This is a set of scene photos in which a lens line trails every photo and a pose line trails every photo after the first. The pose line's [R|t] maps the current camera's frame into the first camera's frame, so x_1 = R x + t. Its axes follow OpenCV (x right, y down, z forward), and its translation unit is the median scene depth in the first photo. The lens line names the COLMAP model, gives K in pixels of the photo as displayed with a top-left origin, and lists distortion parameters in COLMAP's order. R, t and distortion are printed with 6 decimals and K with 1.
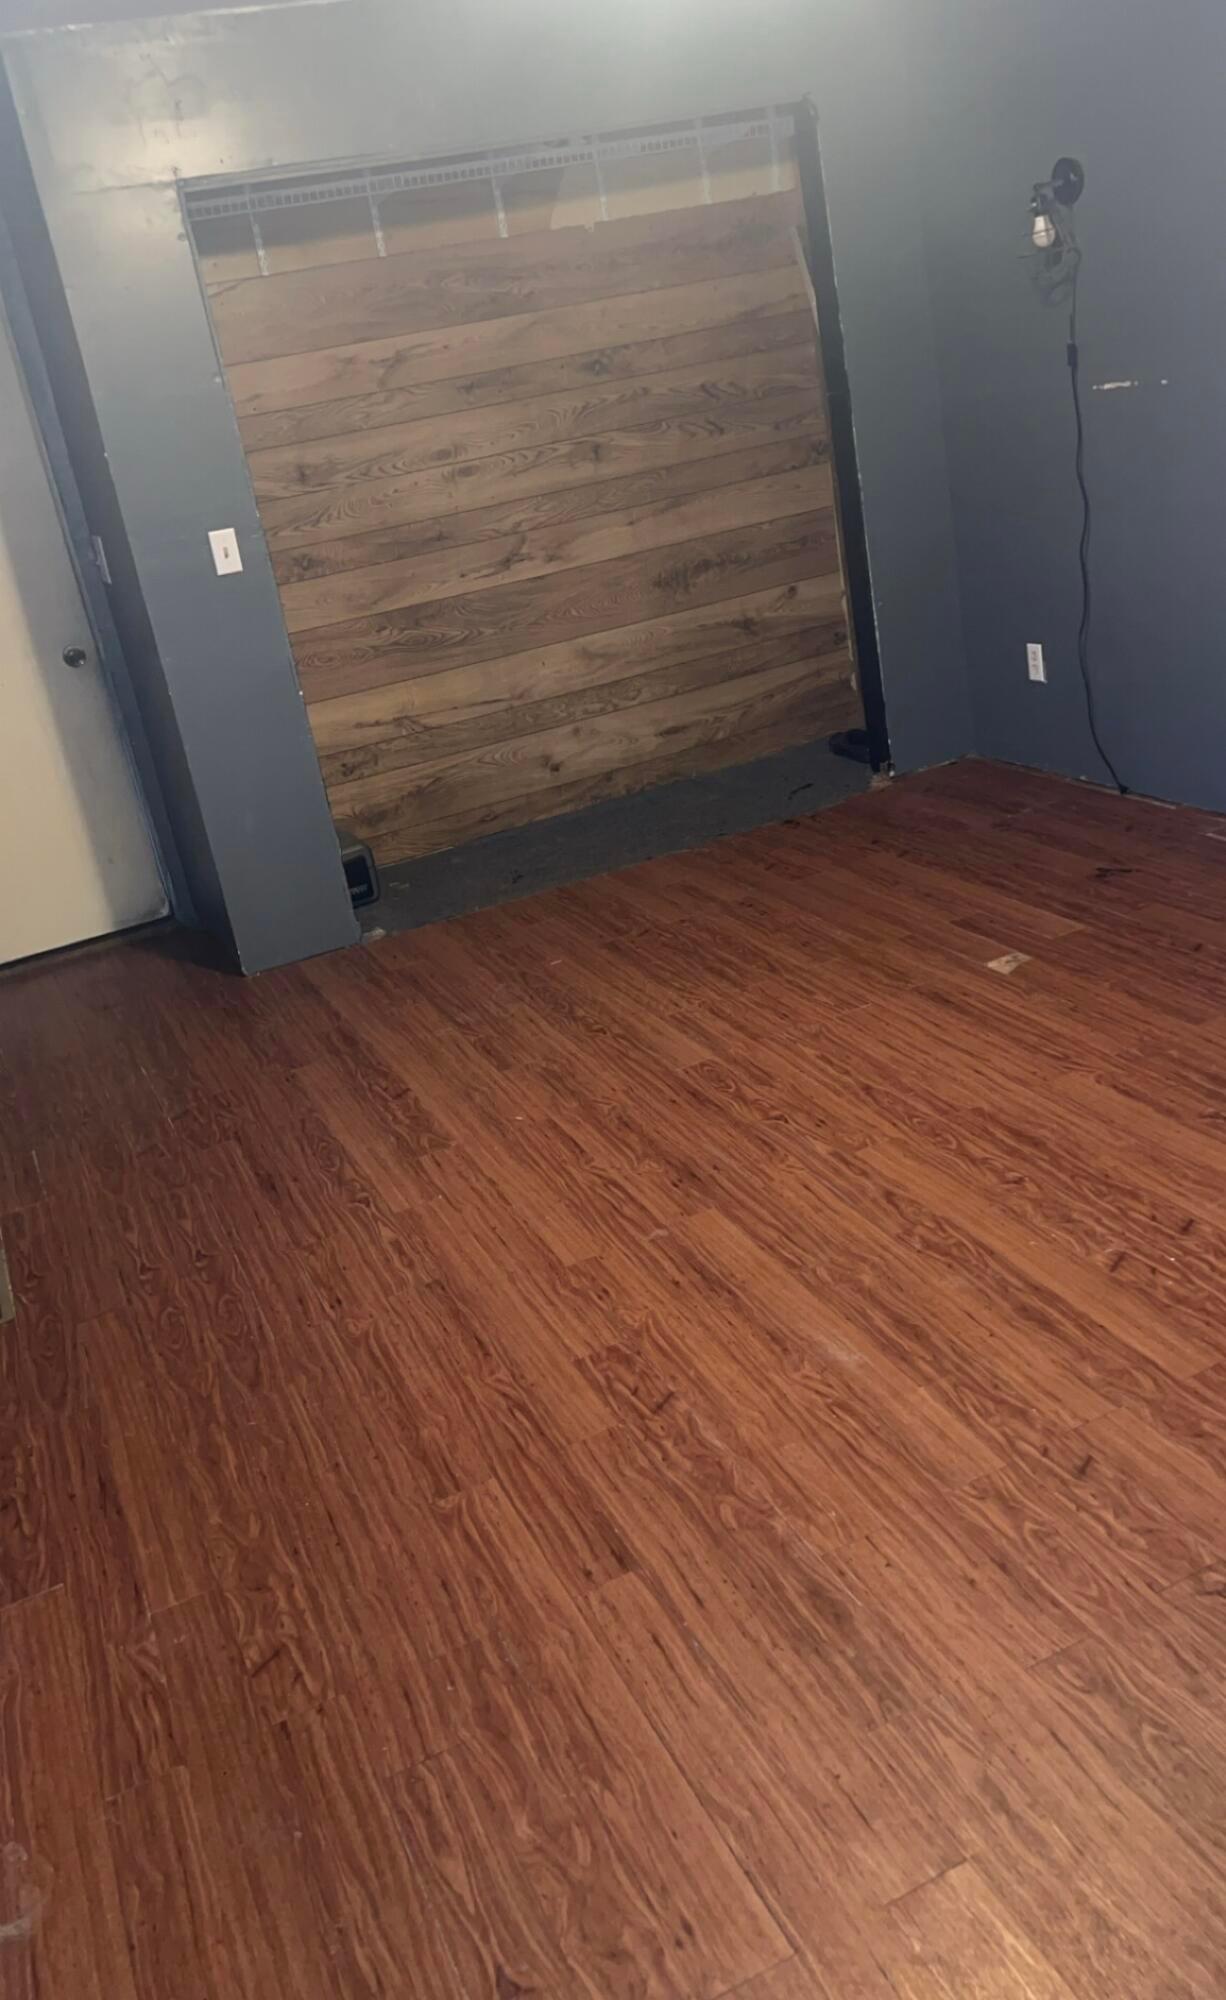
lens RADIAL K [[1618.7, 0, 612.0], [0, 1618.7, 909.6], [0, 0, 1]] dist [0.104451, -0.004541]
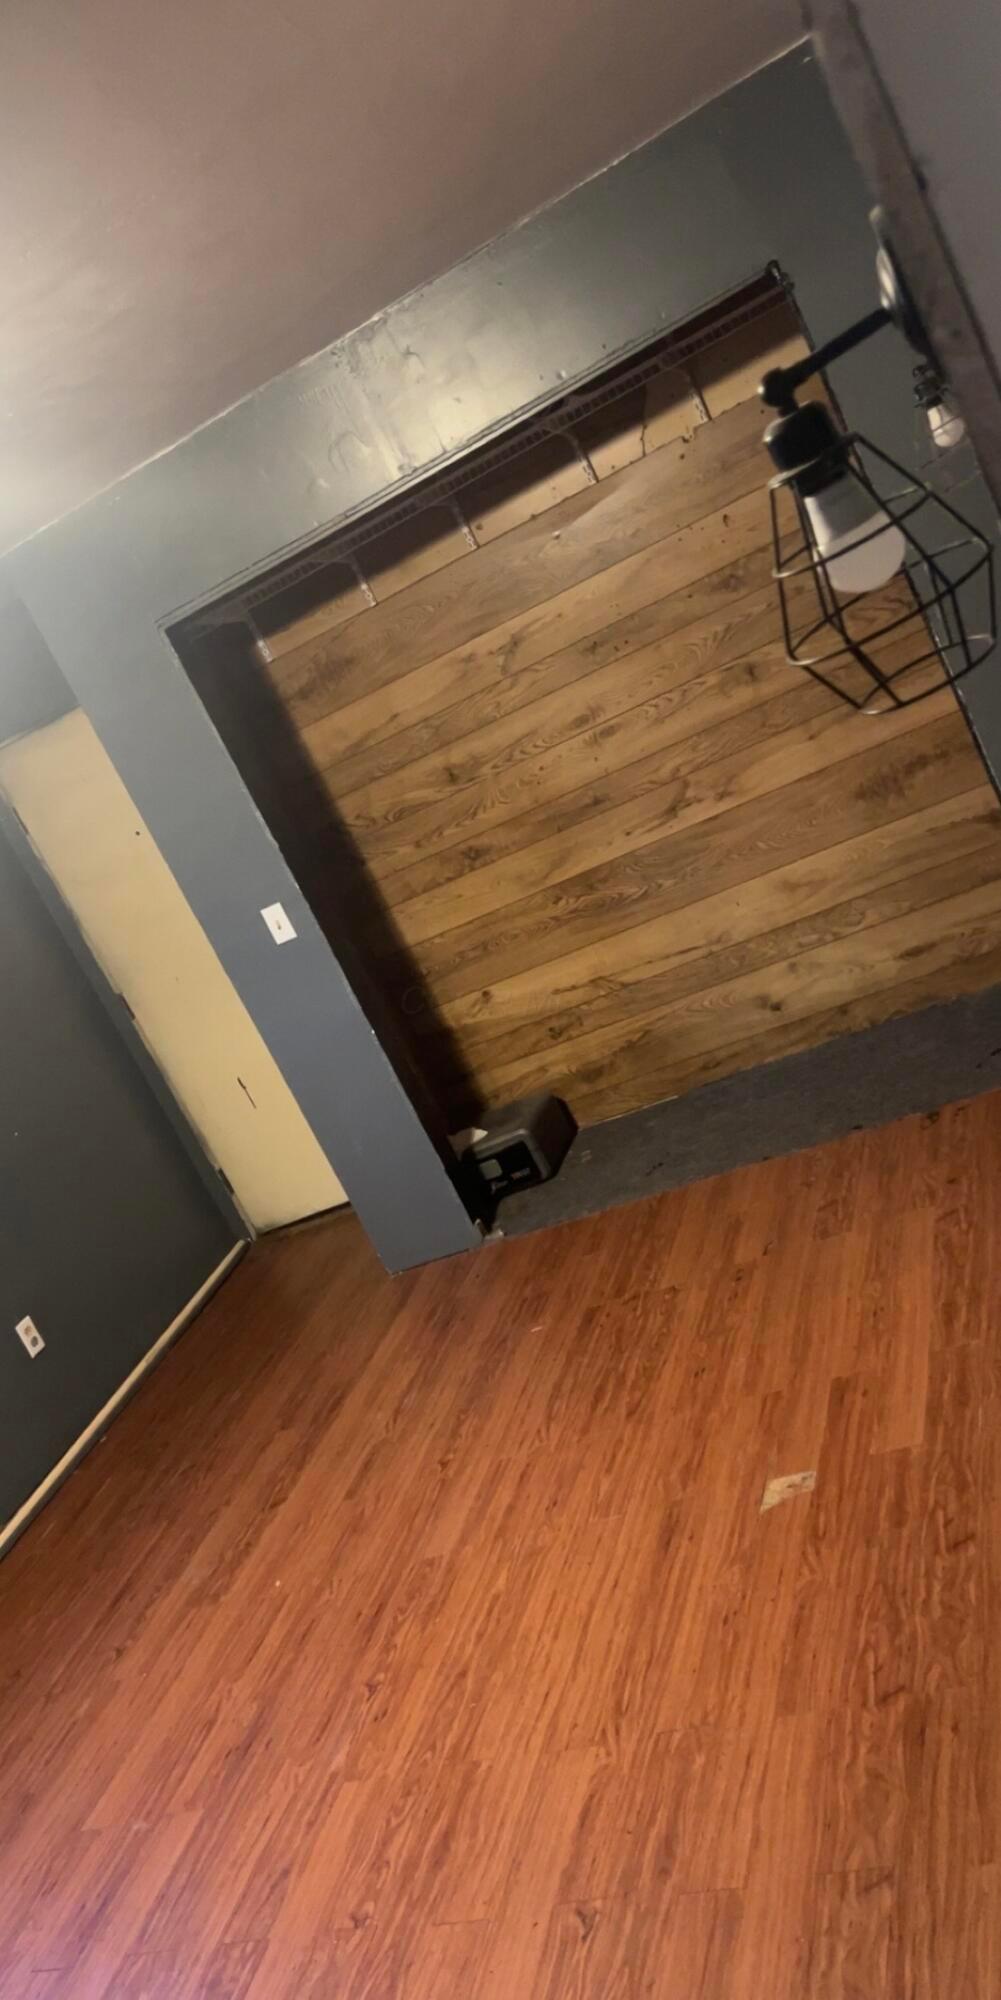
lens RADIAL K [[1521.9, 0, 500.5], [0, 1521.9, 1000.0], [0, 0, 1]] dist [0.109907, -0.126070]
pose [[0.729826, -0.008287, -0.683583, 0.492217], [0.112242, 0.987810, 0.107859, -0.224729], [0.674356, -0.155445, 0.721859, 0.298275]]
